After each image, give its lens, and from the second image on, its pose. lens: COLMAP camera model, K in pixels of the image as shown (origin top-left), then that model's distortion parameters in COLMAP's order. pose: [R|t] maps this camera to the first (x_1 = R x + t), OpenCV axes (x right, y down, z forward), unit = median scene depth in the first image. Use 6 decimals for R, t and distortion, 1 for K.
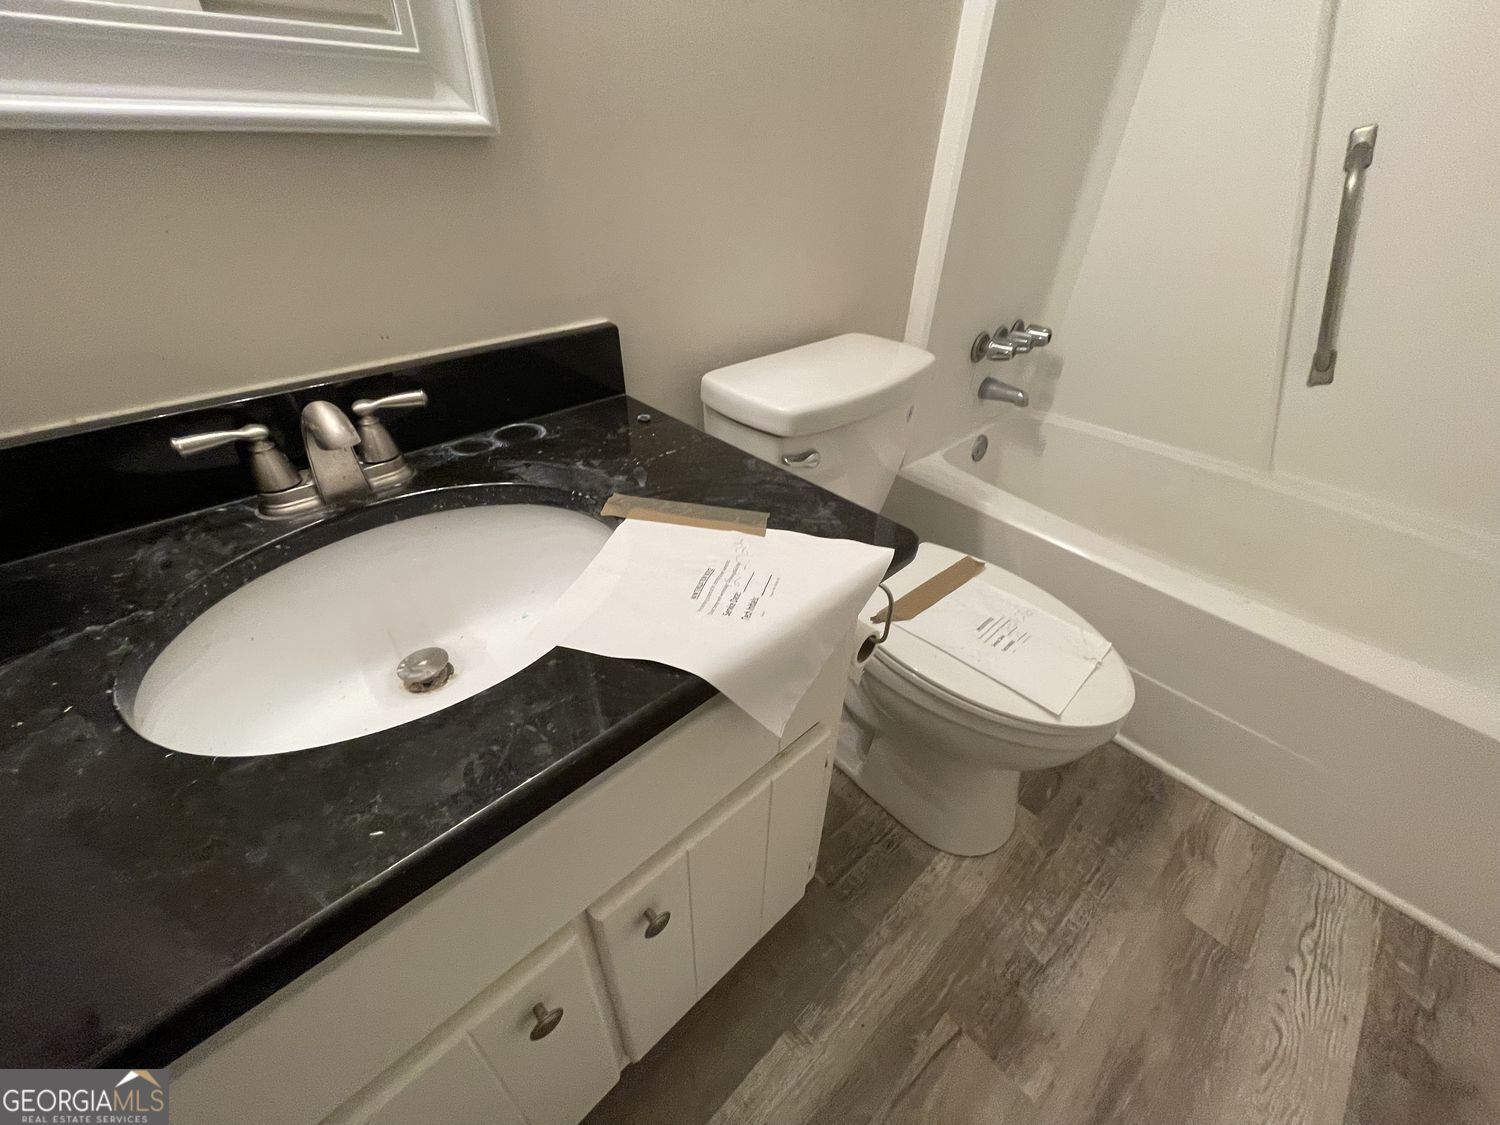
lens RADIAL K [[605.2, 0, 741.7], [0, 605.2, 565.1], [0, 0, 1]] dist [-0.000921, -0.000761]
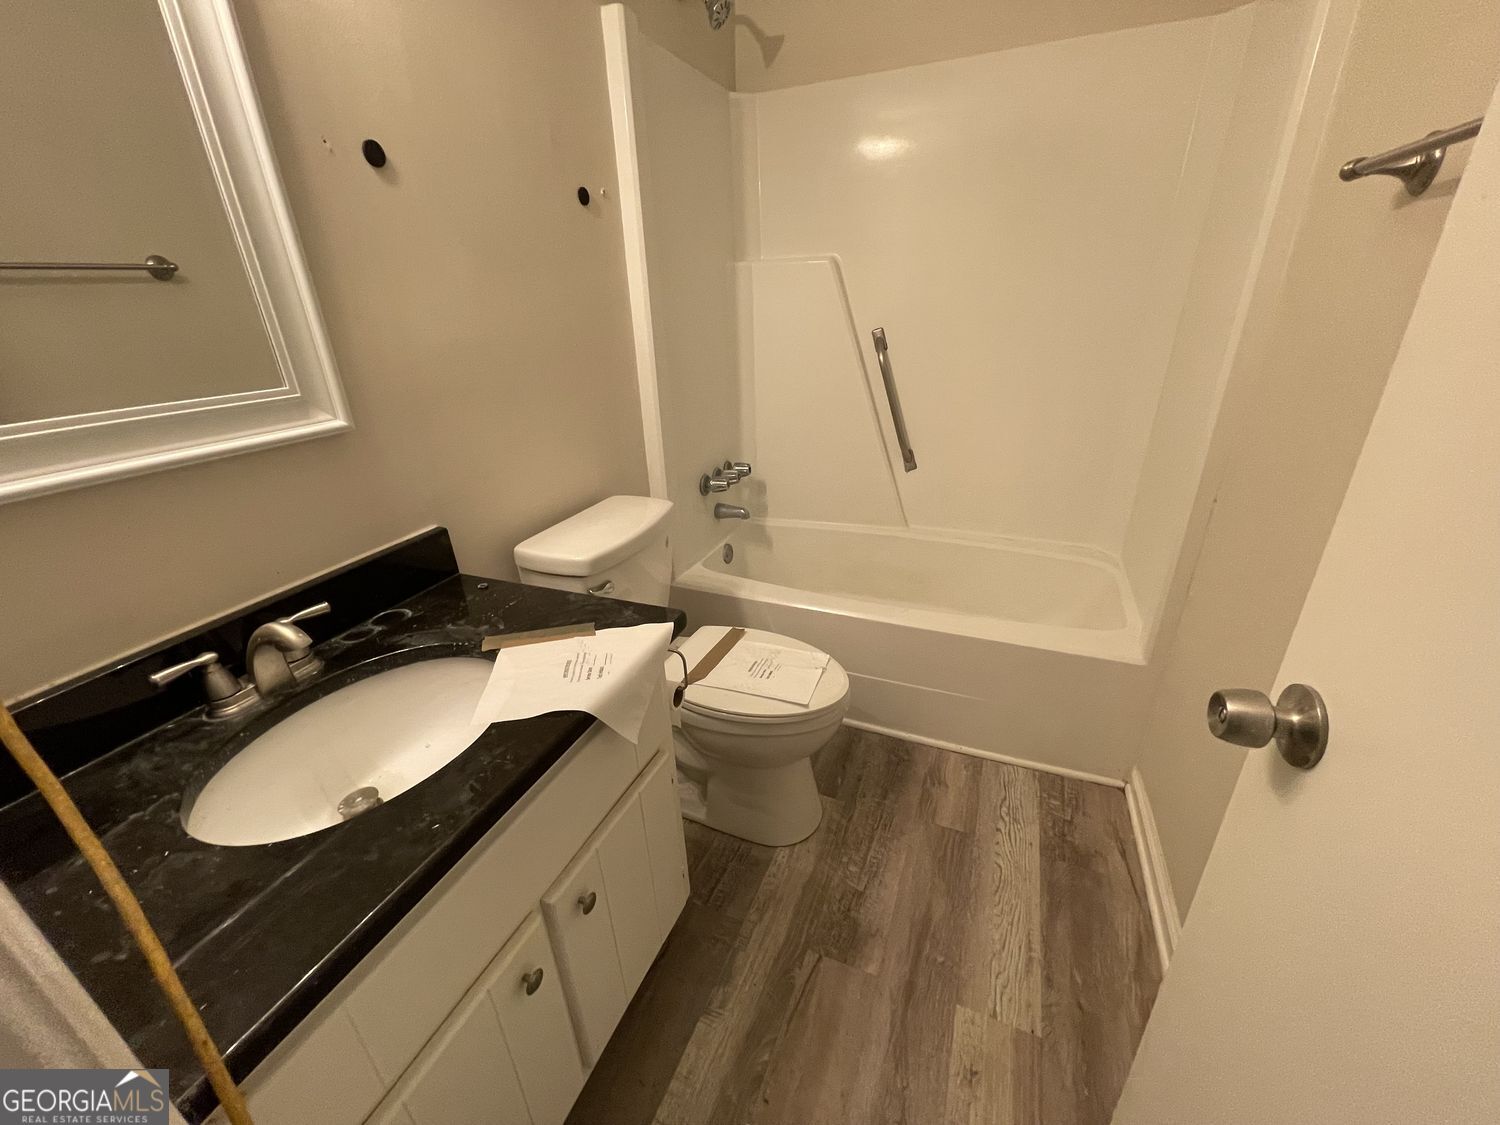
lens RADIAL K [[595.2, 0, 746.6], [0, 595.2, 560.0], [0, 0, 1]] dist [-0.000816, -0.000259]
pose [[0.908262, -0.216742, 0.357887, -0.079860], [0.289442, 0.943151, -0.163371, 0.092008], [-0.302131, 0.251971, 0.919362, -0.421622]]
